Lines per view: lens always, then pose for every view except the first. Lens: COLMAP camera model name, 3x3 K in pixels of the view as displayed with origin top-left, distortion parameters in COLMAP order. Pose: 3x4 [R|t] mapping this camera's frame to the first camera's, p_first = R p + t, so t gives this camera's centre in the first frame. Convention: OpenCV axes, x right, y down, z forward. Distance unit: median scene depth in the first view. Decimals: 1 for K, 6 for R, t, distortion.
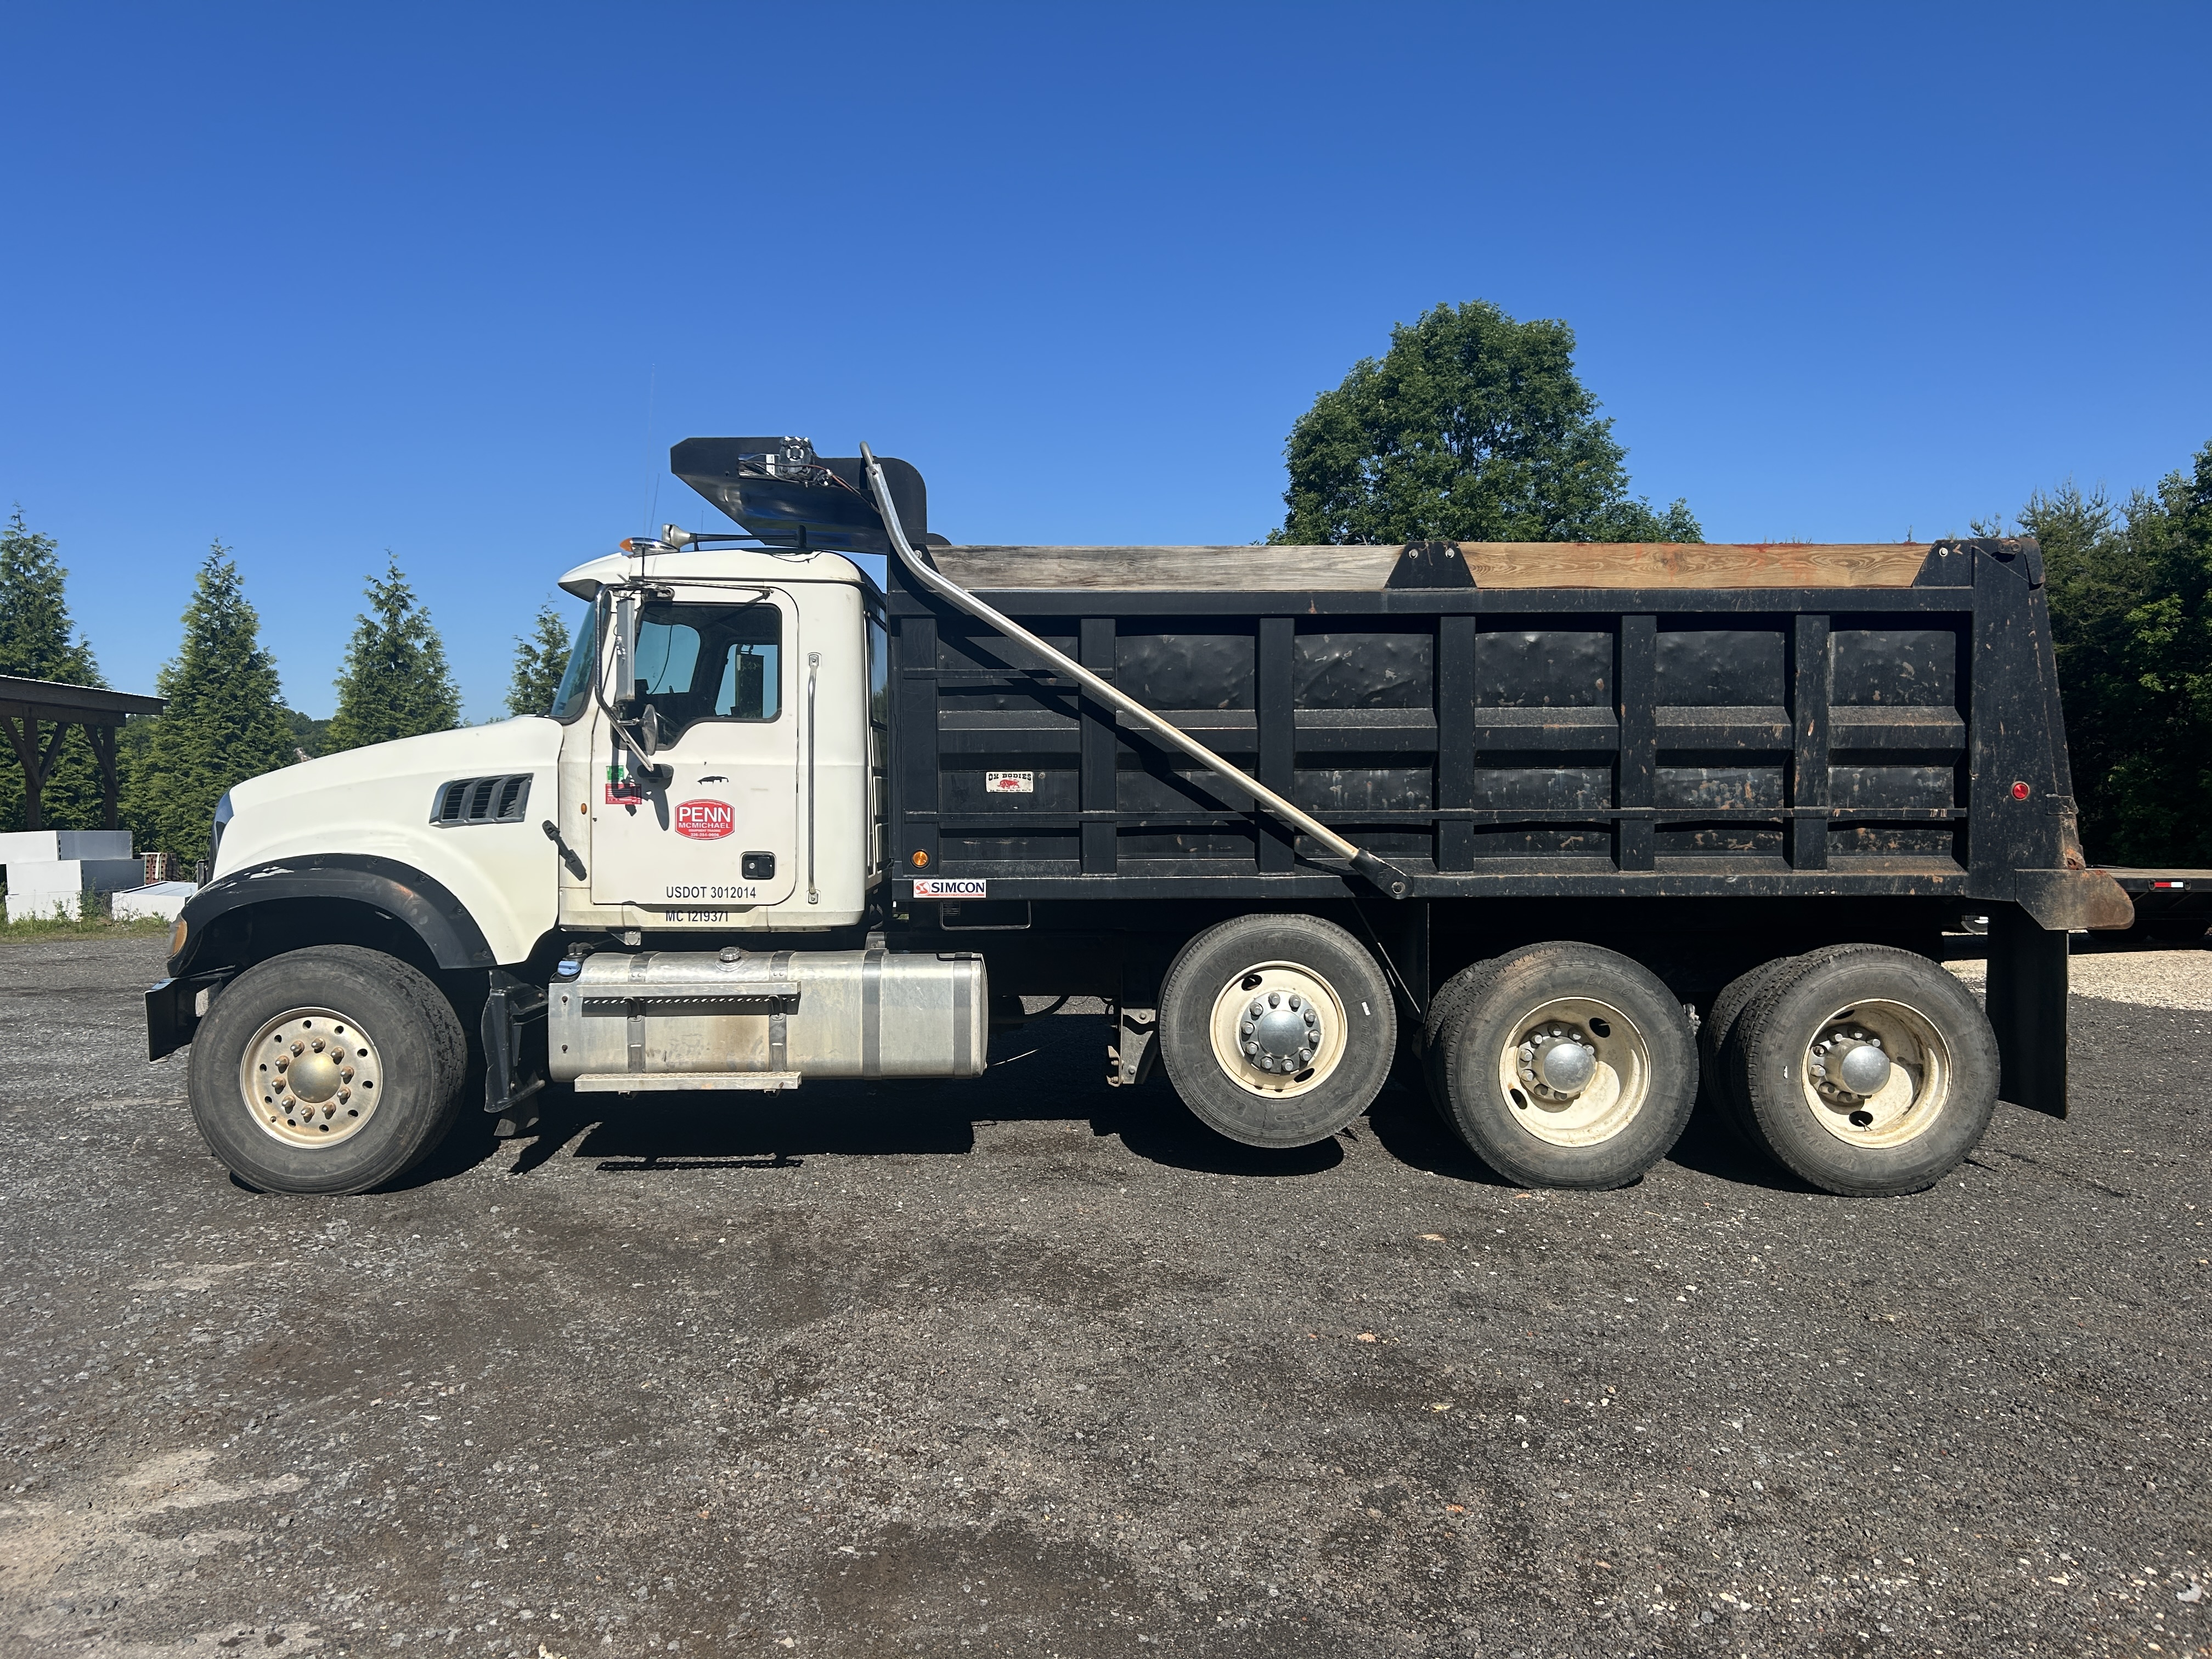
lens RADIAL K [[1662.2, 0, 1072.2], [0, 1662.2, 846.2], [0, 0, 1]] dist [0.079406, -0.130372]
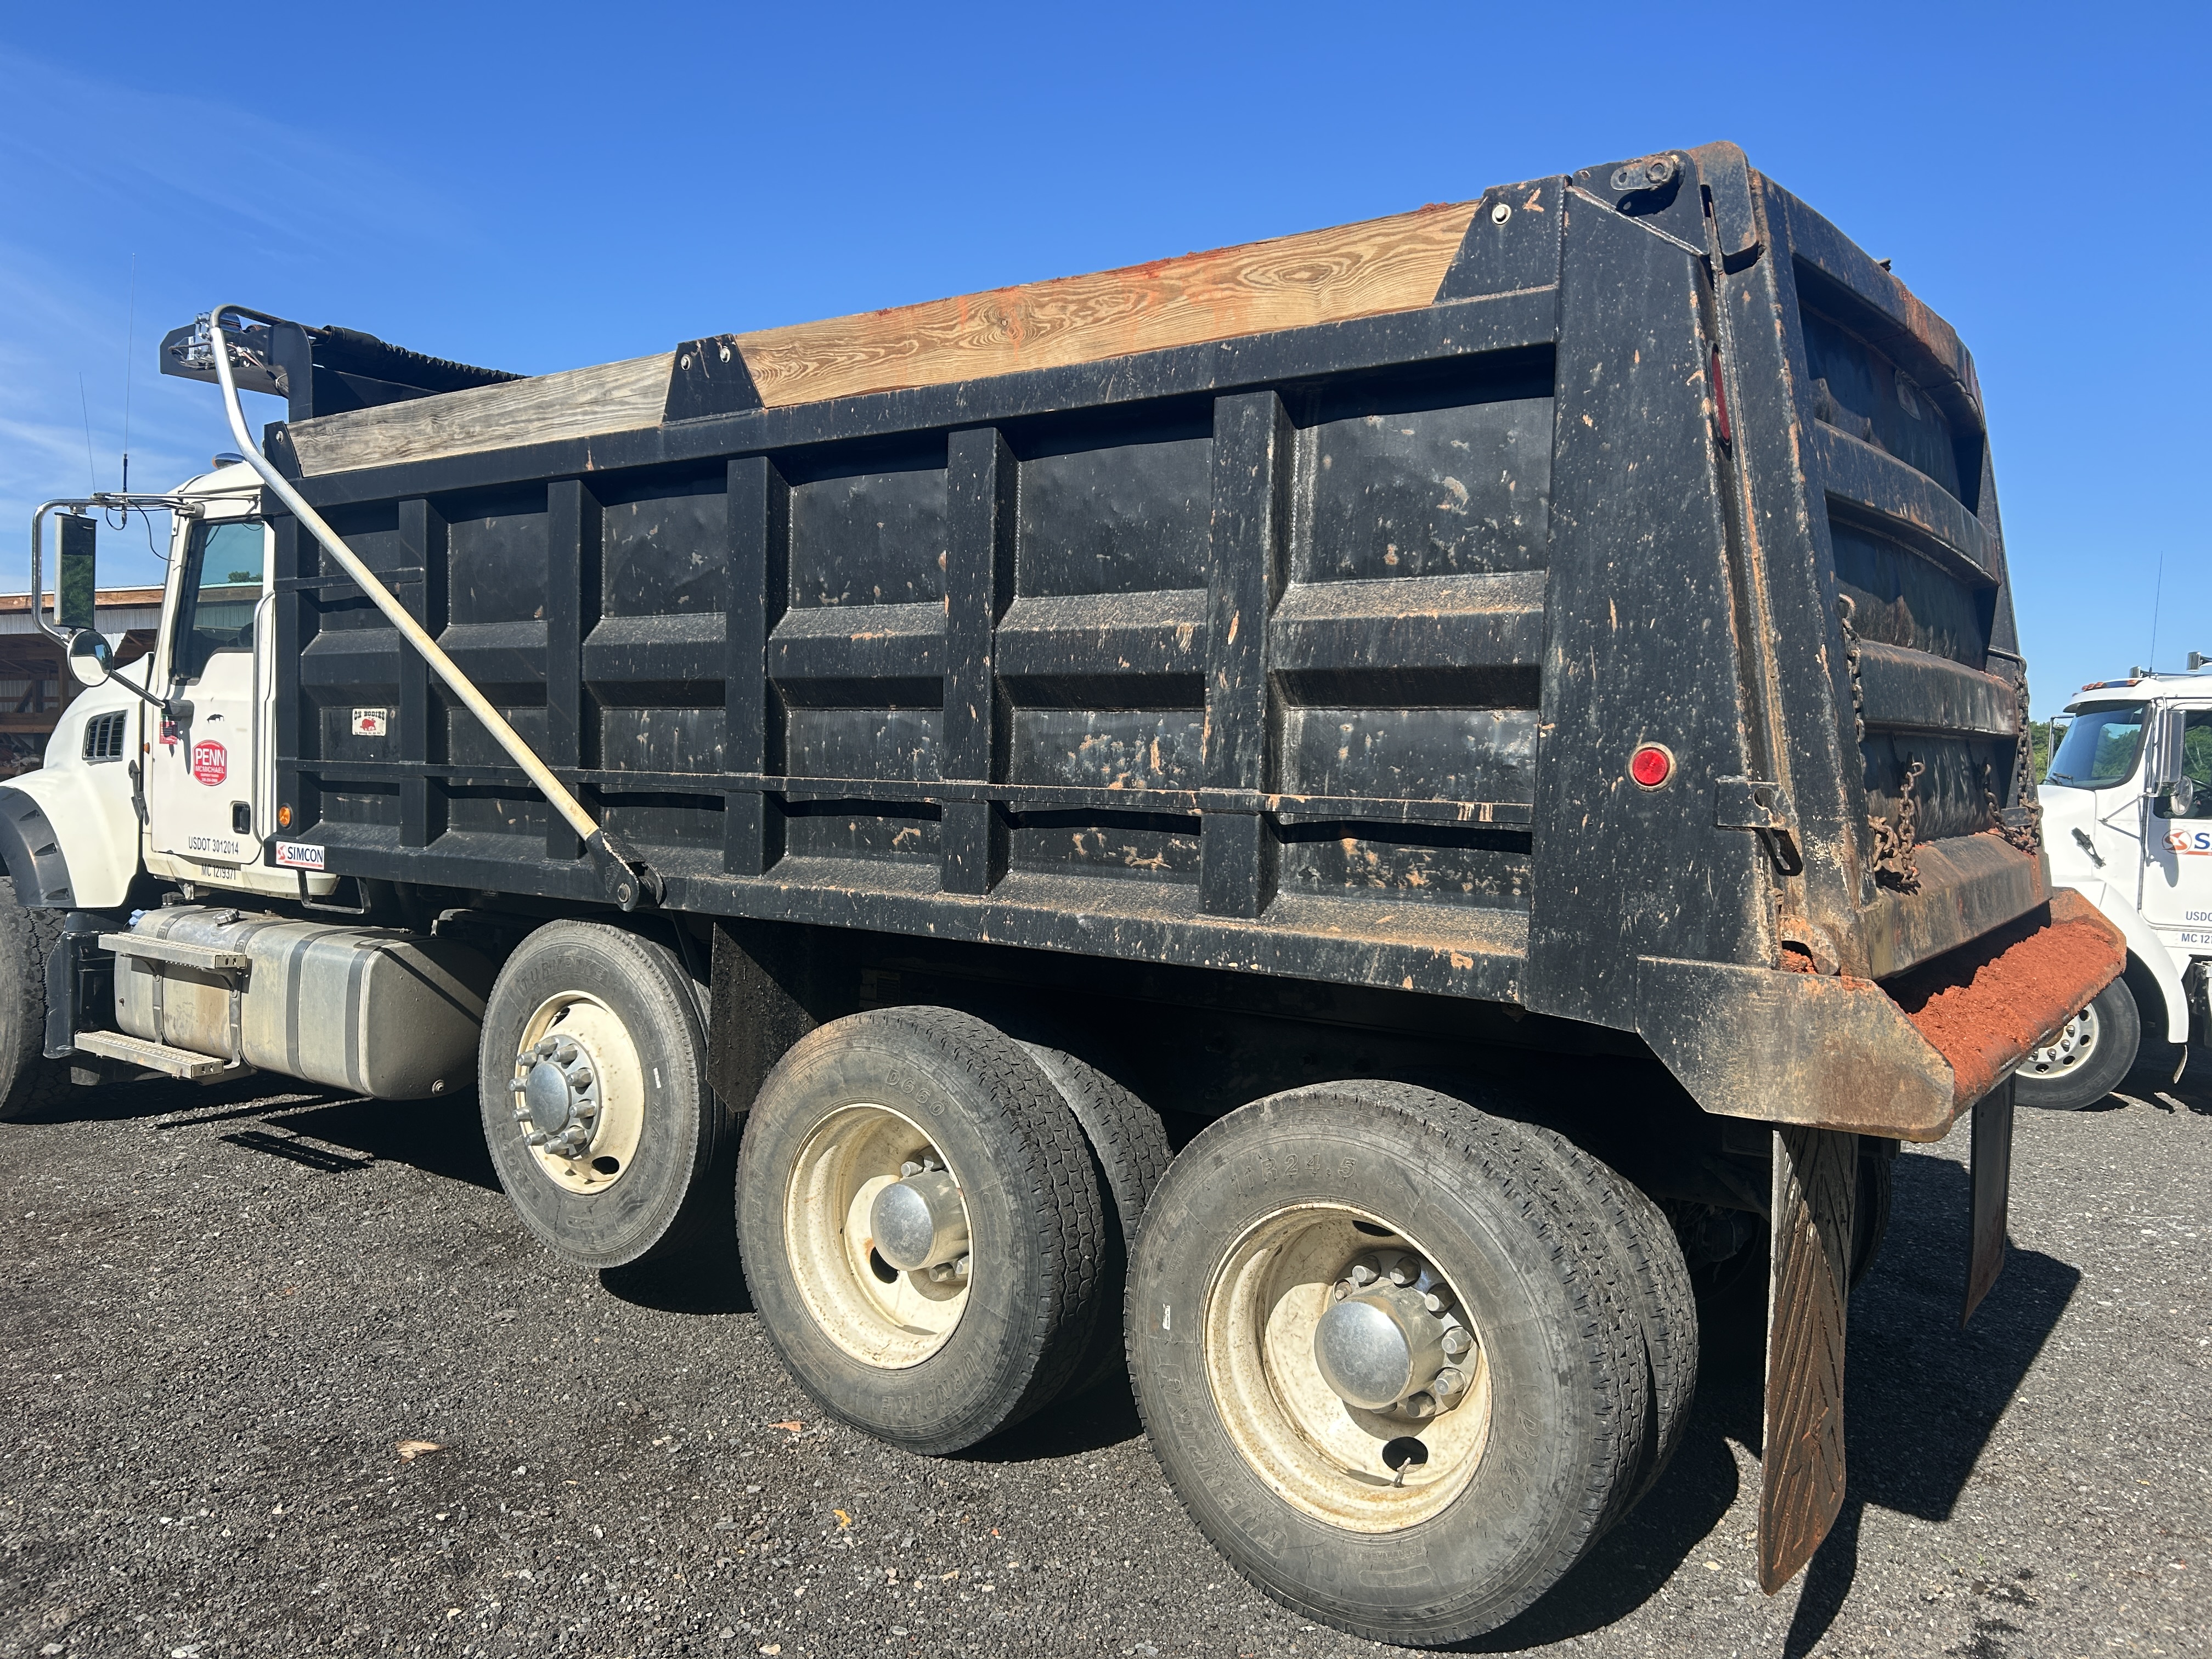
lens RADIAL K [[1662.2, 0, 1072.2], [0, 1662.2, 846.2], [0, 0, 1]] dist [0.079406, -0.130372]
pose [[0.787257, 0.053782, -0.614275, 0.699730], [-0.054715, 0.998352, 0.017287, -0.012489], [0.614193, 0.020001, 0.788903, 0.585830]]
